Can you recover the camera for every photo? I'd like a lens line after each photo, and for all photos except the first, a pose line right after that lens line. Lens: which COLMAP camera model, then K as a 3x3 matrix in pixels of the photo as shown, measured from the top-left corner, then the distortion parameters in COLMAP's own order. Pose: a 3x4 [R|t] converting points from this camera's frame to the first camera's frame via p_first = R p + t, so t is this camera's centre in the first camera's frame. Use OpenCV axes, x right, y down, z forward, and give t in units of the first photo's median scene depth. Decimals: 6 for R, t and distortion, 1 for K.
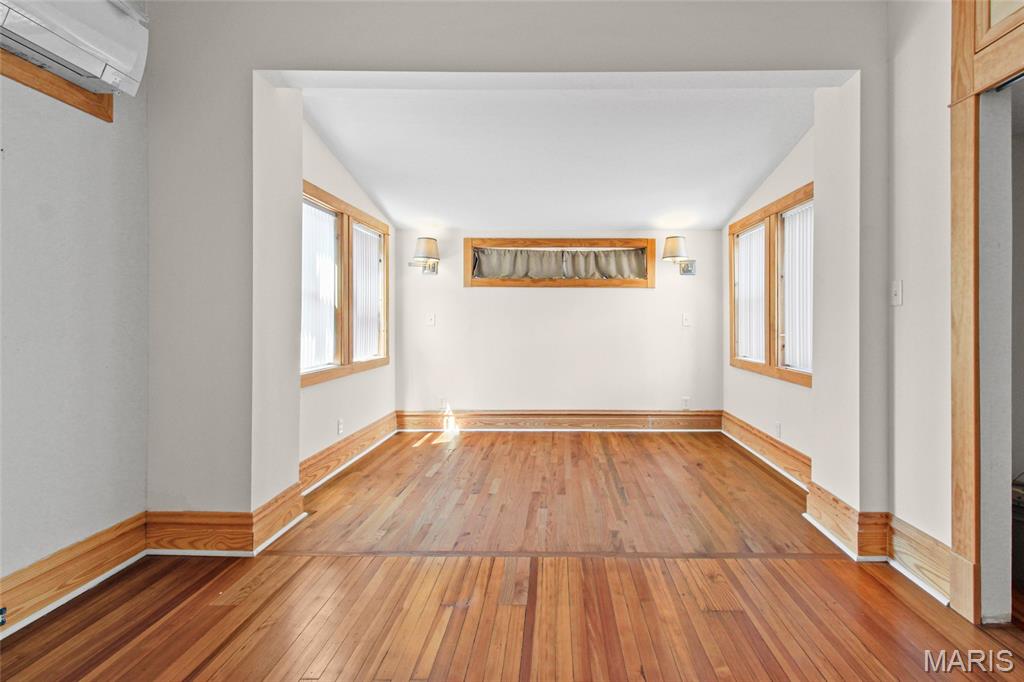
lens RADIAL K [[481.3, 0, 566.3], [0, 481.3, 329.3], [0, 0, 1]] dist [-0.004446, 0.002685]
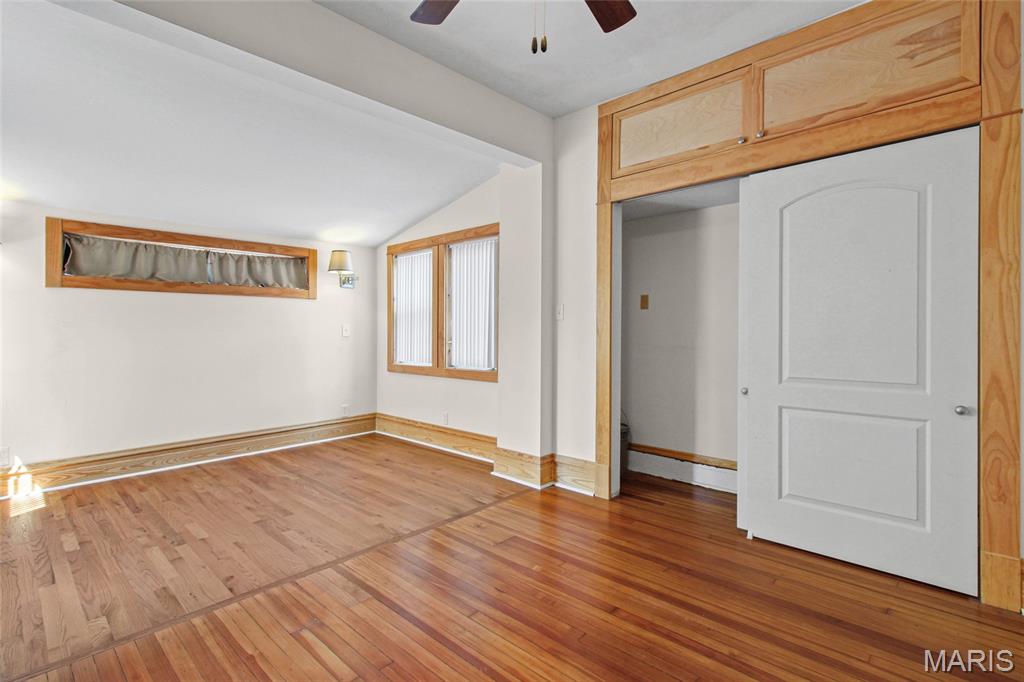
lens RADIAL K [[481.3, 0, 518.8], [0, 481.3, 355.8], [0, 0, 1]] dist [-0.004446, 0.002685]
pose [[0.679757, -0.046404, 0.731968, -0.452329], [0.022475, 0.998846, 0.042451, -0.002927], [-0.733093, -0.012405, 0.680015, 0.024025]]
